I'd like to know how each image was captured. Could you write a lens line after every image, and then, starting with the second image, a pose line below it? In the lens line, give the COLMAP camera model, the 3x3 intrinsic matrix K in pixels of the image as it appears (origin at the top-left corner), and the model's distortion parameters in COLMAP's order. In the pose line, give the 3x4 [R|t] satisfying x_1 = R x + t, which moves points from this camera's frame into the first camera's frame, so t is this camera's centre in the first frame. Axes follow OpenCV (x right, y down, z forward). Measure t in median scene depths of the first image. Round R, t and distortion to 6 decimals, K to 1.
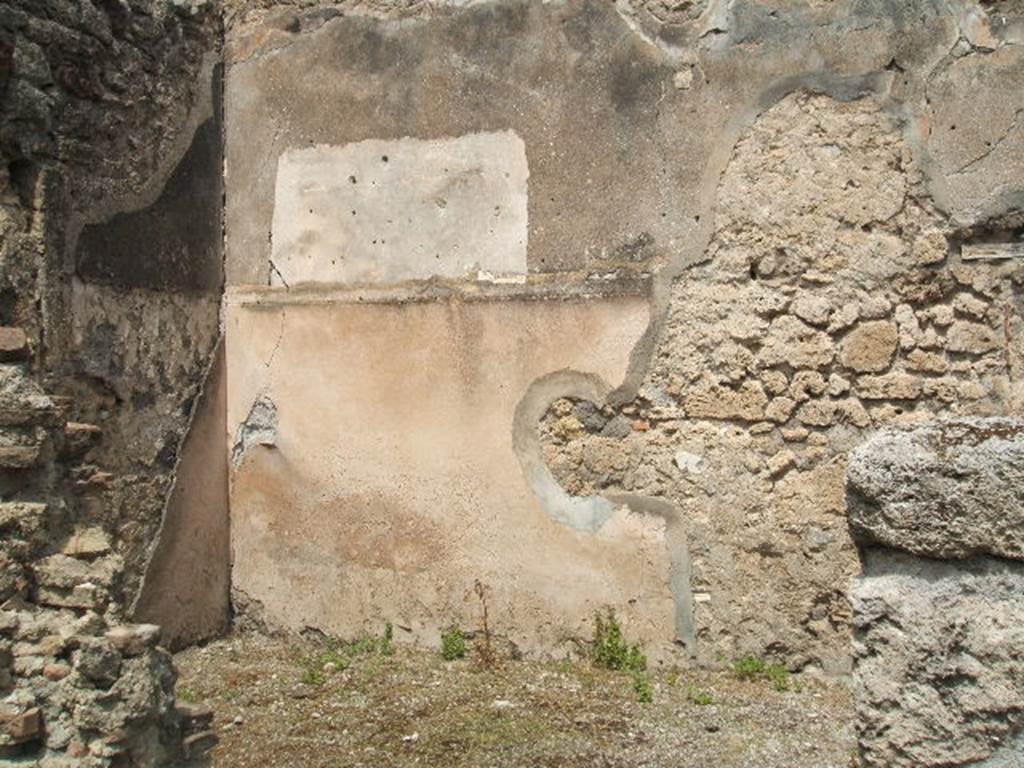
lens RADIAL K [[1177.1, 0, 512.0], [0, 1177.1, 383.8], [0, 0, 1]] dist [-0.141288, 0.000000]
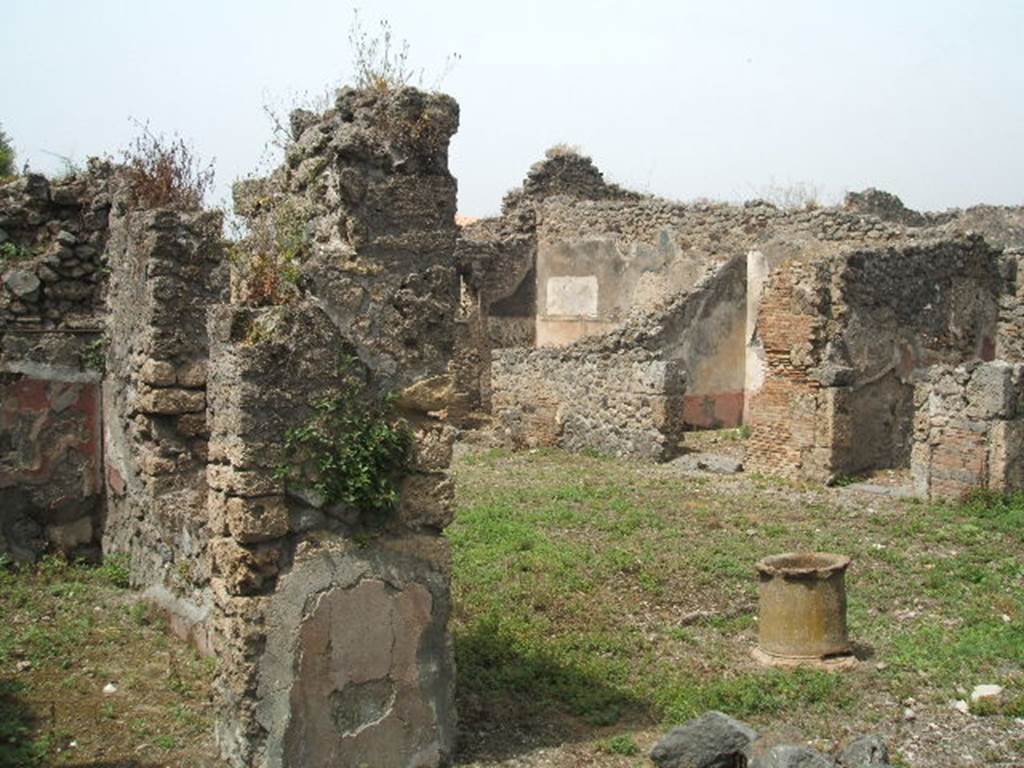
lens RADIAL K [[1177.1, 0, 512.1], [0, 1177.1, 384.0], [0, 0, 1]] dist [-0.141288, 0.000000]
pose [[0.870323, 0.034886, -0.491245, 1.604415], [-0.013994, 0.998837, 0.046141, -0.038672], [0.492283, -0.033283, 0.869799, -2.386966]]
